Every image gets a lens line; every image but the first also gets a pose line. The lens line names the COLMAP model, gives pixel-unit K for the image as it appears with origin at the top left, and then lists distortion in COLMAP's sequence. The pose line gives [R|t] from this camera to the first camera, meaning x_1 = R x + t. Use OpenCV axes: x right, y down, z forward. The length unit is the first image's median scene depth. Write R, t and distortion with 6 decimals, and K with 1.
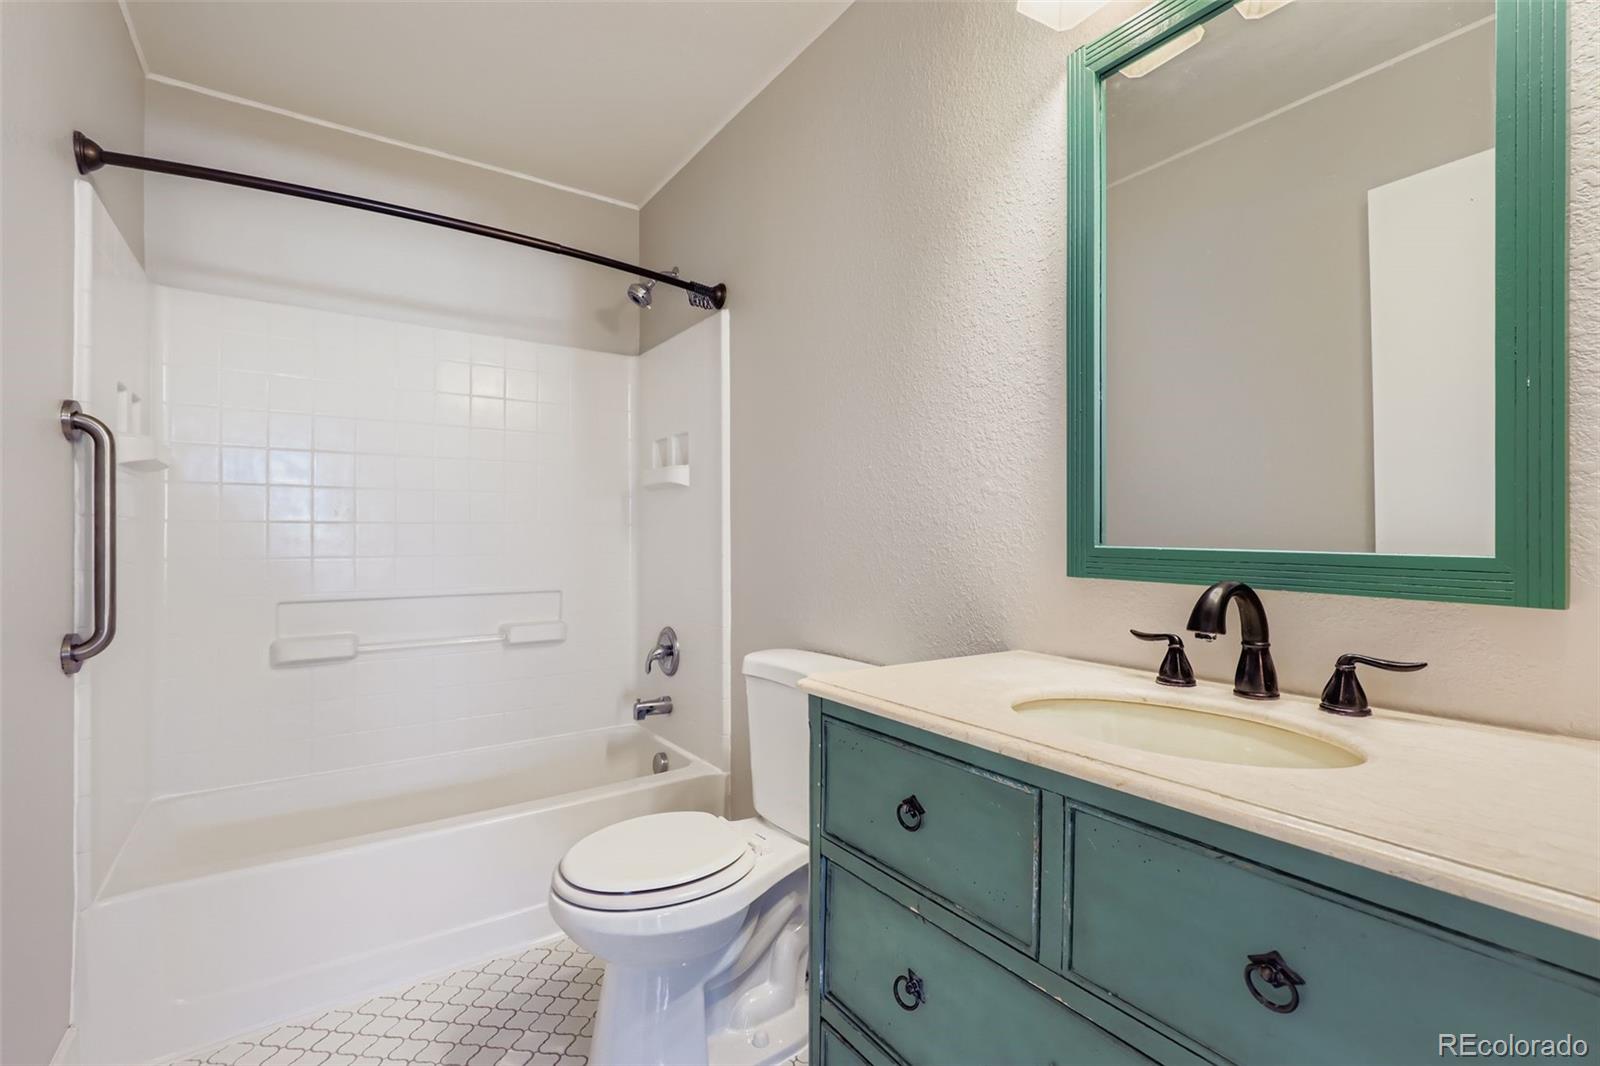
lens RADIAL K [[739.1, 0, 803.3], [0, 739.1, 528.5], [0, 0, 1]] dist [0.003141, 0.000097]
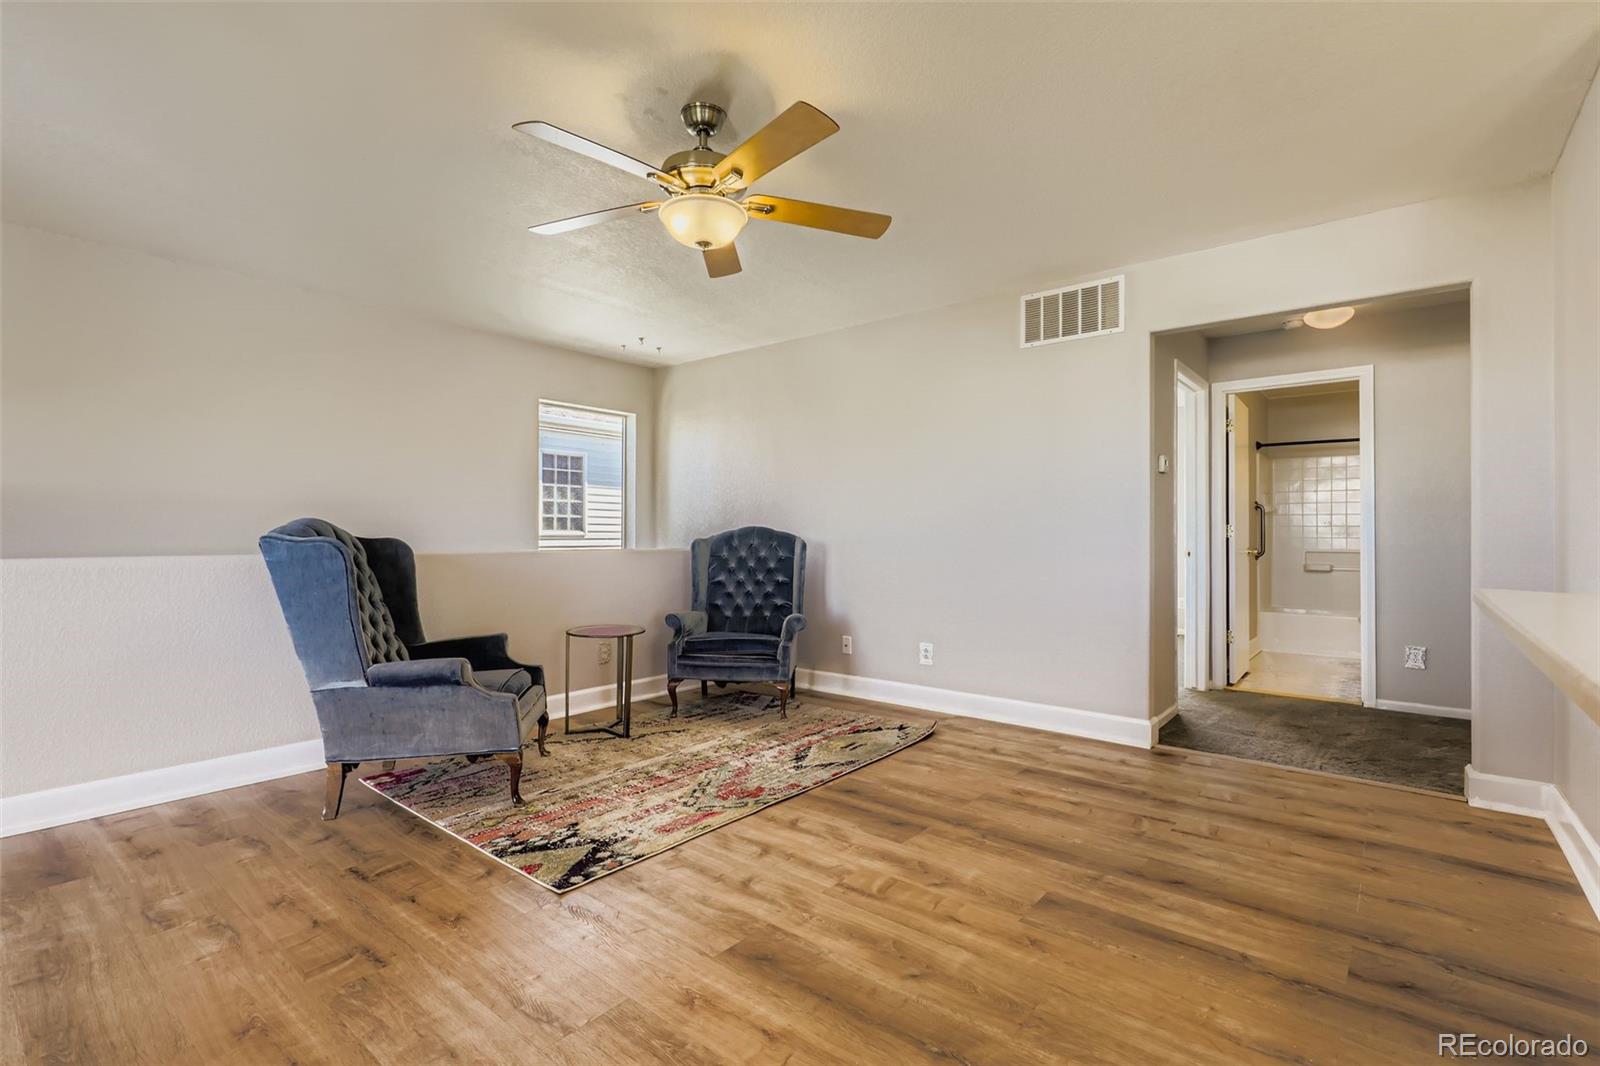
lens RADIAL K [[739.1, 0, 801.6], [0, 739.1, 529.0], [0, 0, 1]] dist [0.003141, 0.000097]
pose [[0.287756, -0.009269, -0.957659, 1.935408], [0.004080, 0.999956, -0.008452, 0.020155], [0.957695, -0.001475, 0.287781, -2.252363]]
